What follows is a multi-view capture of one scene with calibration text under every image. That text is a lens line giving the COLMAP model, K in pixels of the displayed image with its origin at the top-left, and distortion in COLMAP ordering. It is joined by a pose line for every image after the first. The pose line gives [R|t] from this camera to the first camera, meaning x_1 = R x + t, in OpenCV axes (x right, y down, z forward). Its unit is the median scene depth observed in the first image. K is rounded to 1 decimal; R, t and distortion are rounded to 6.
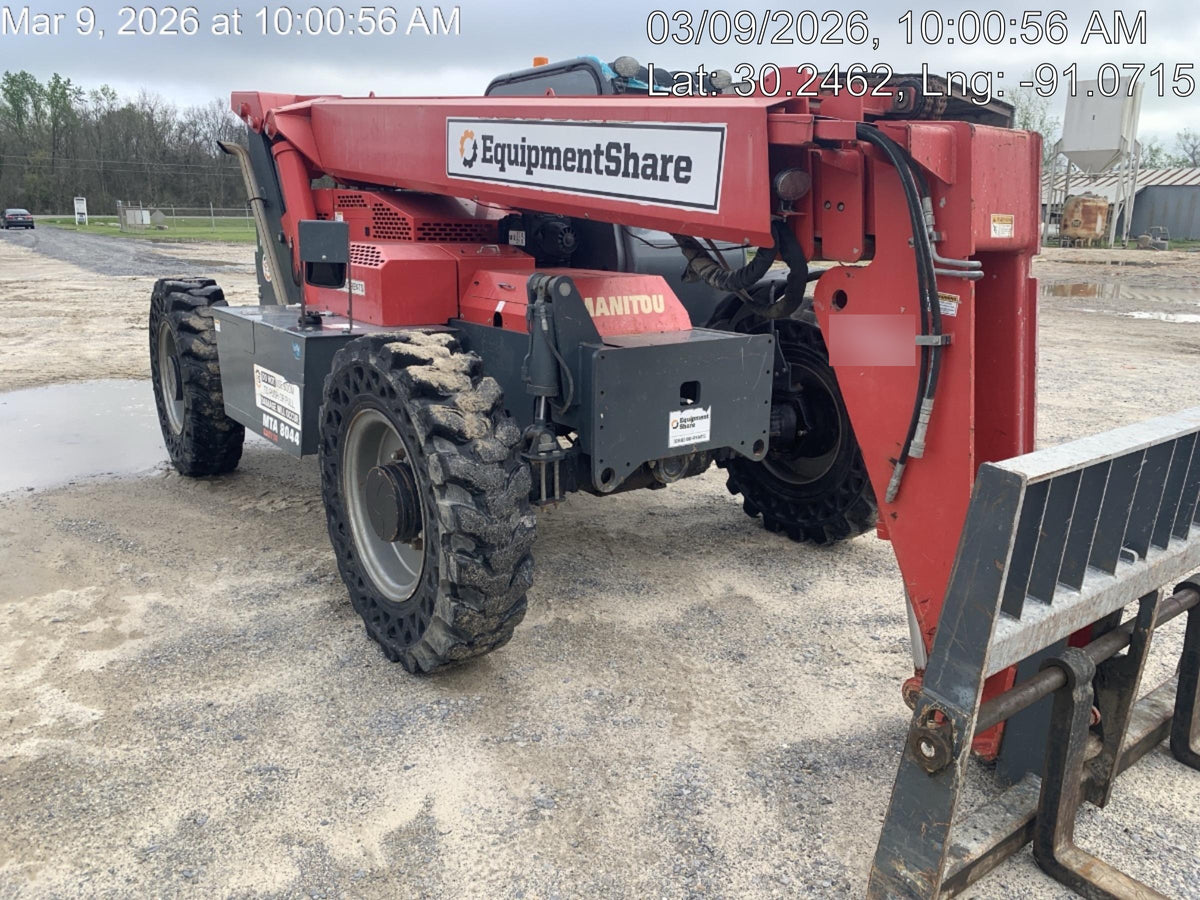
lens RADIAL K [[953.7, 0, 600.0], [0, 953.7, 450.0], [0, 0, 1]] dist [0.006313, -0.001412]
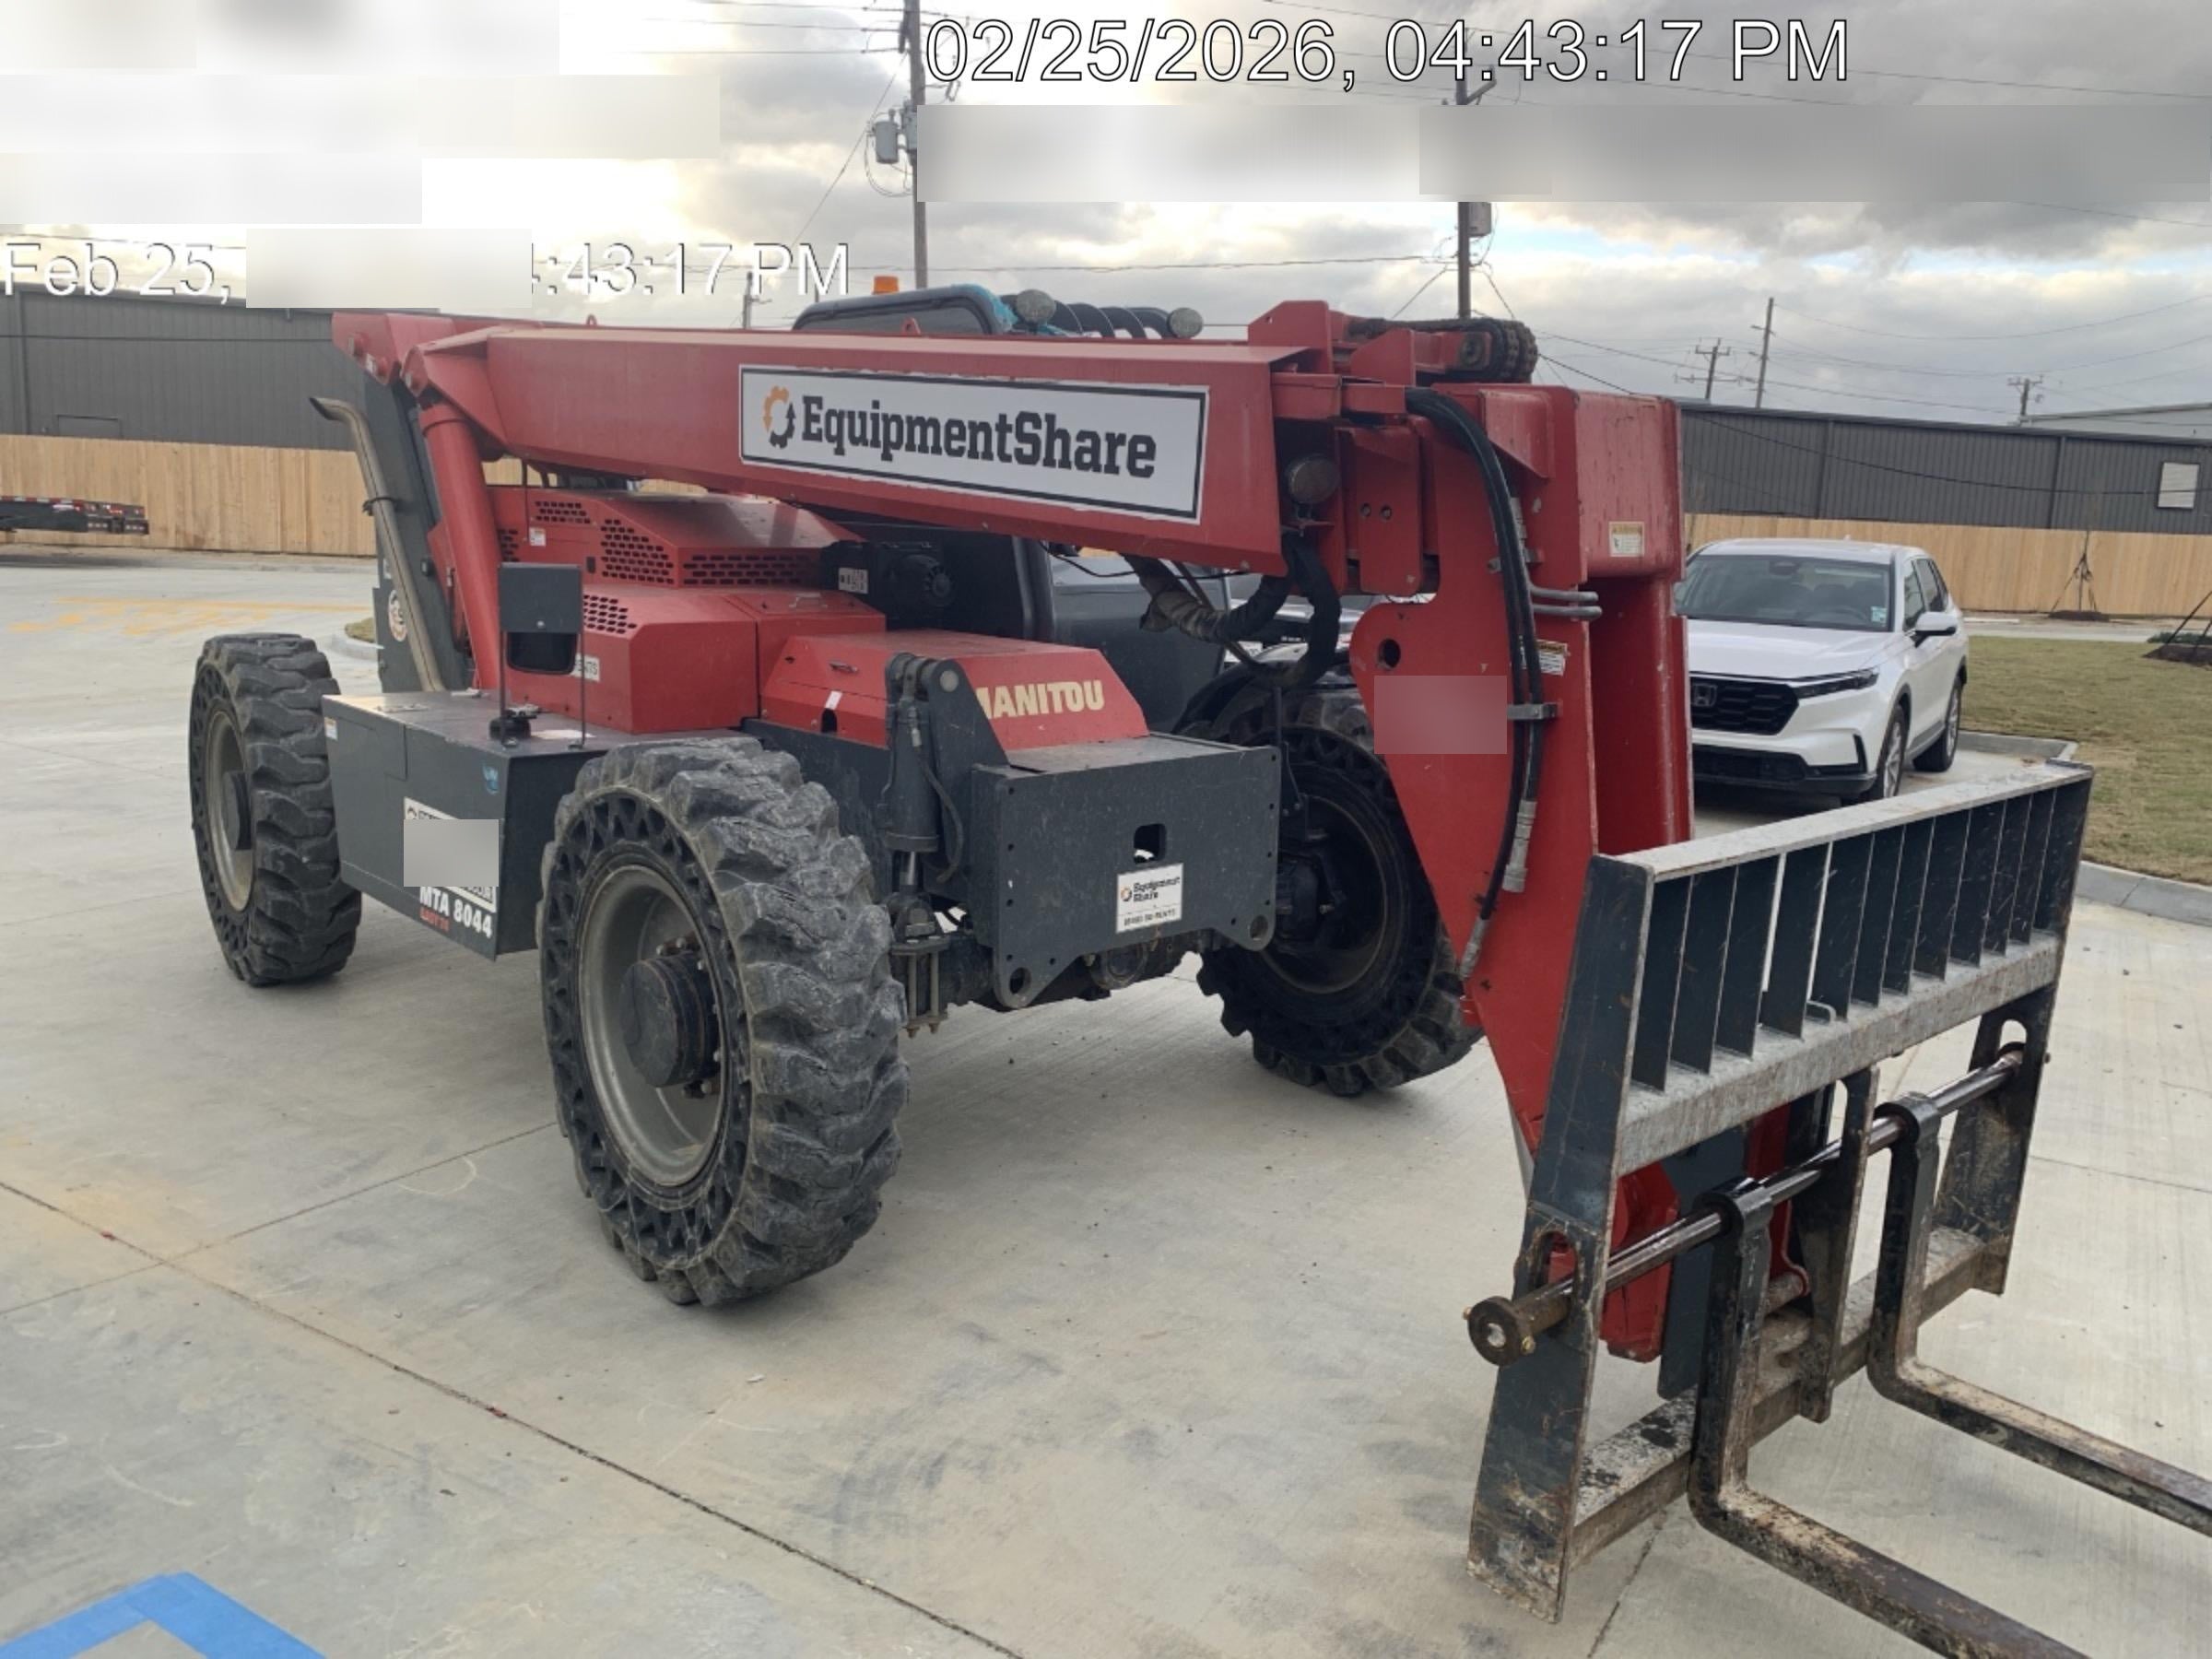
lens RADIAL K [[1841.3, 0, 1093.5], [0, 1841.3, 801.5], [0, 0, 1]] dist [0.080711, -0.231978]
pose [[0.997450, -0.019623, 0.068613, -0.029267], [0.025442, 0.996056, -0.085004, 0.034129], [-0.066675, 0.086533, 0.994015, -0.174377]]
